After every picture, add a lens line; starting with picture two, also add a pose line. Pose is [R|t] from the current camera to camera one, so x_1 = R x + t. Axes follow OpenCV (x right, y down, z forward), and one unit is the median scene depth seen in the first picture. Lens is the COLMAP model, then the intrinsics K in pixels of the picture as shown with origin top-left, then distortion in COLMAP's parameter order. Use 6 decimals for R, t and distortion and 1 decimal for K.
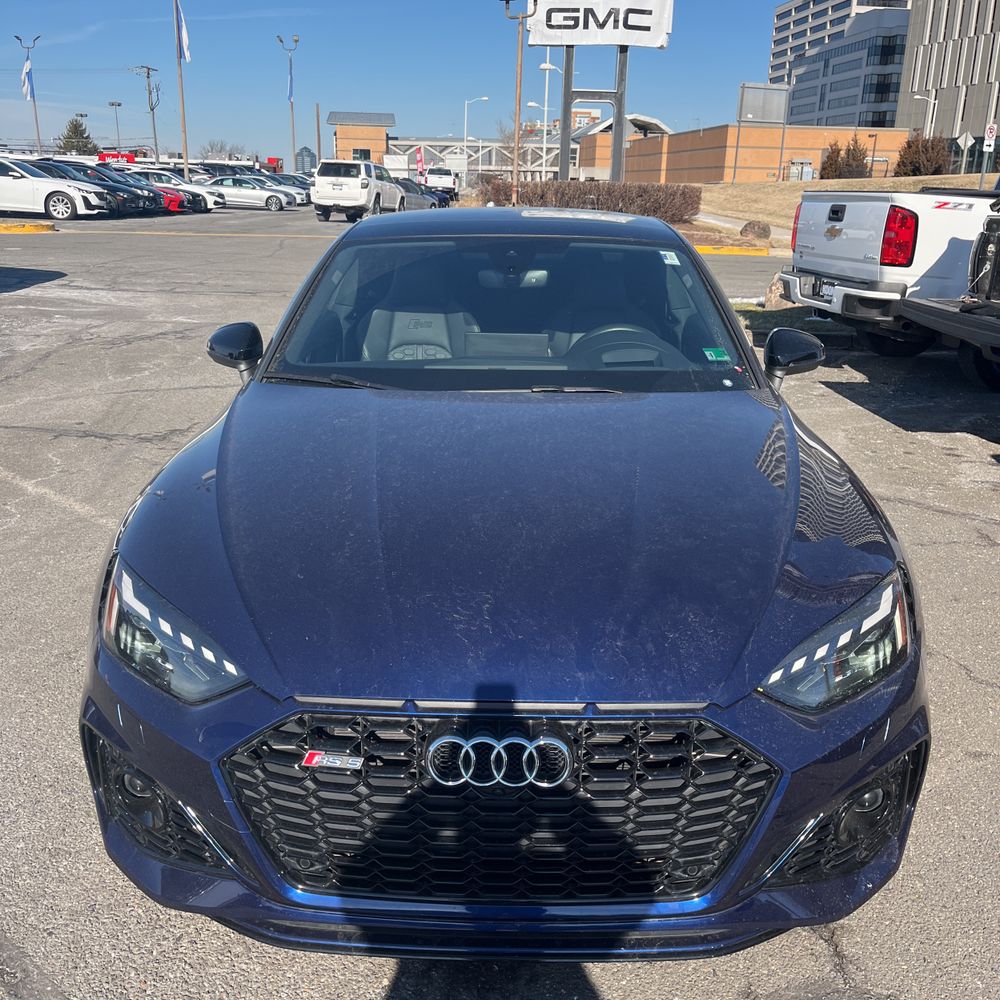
lens RADIAL K [[1015.3, 0, 491.3], [0, 1015.3, 519.5], [0, 0, 1]] dist [0.021376, 0.000000]
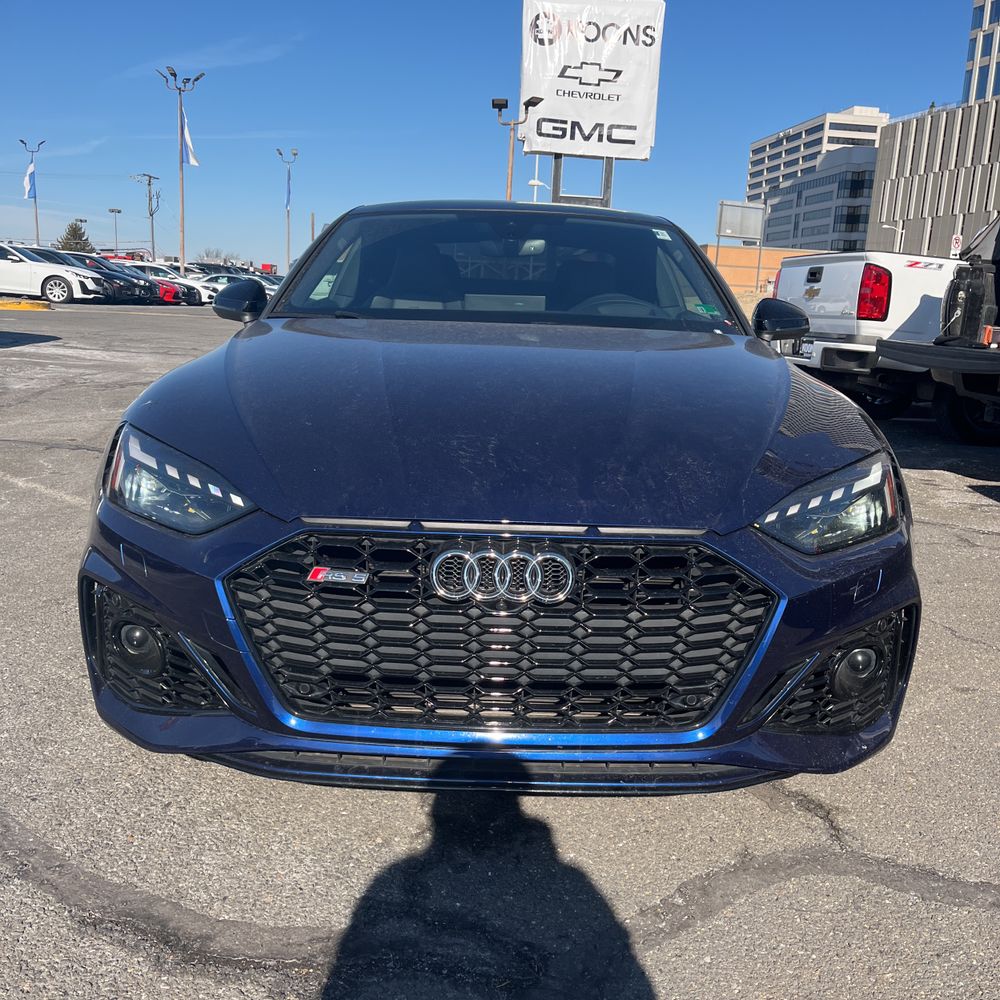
lens RADIAL K [[1015.3, 0, 503.1], [0, 1015.3, 518.2], [0, 0, 1]] dist [0.021376, 0.000000]
pose [[0.999365, 0.021414, 0.028478, -0.009620], [-0.018291, 0.994228, -0.105717, 0.126904], [-0.030578, 0.105129, 0.993988, -0.005444]]
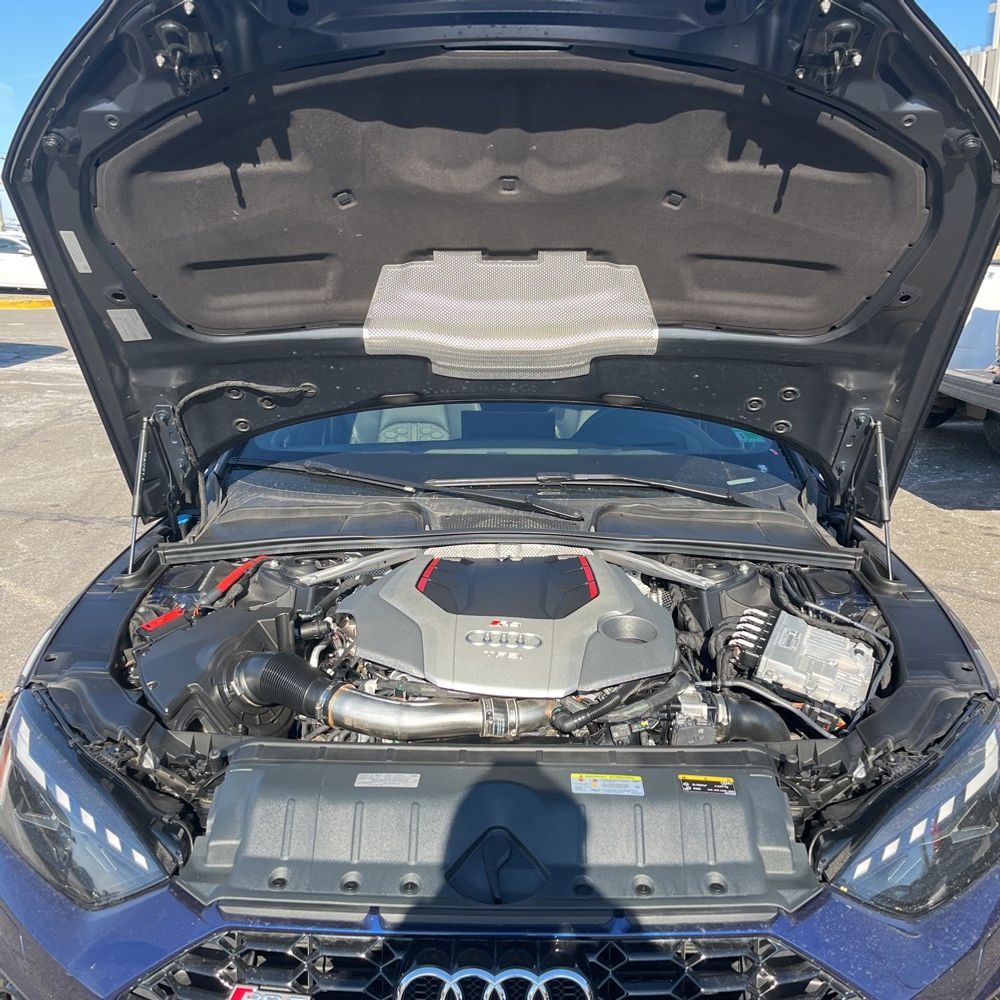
lens RADIAL K [[1015.3, 0, 500.9], [0, 1015.3, 494.7], [0, 0, 1]] dist [0.021376, 0.000000]
pose [[0.999981, -0.005934, 0.001768, 0.005711], [0.006071, 0.995802, -0.091329, -0.025556], [-0.001218, 0.091338, 0.995819, 0.104872]]
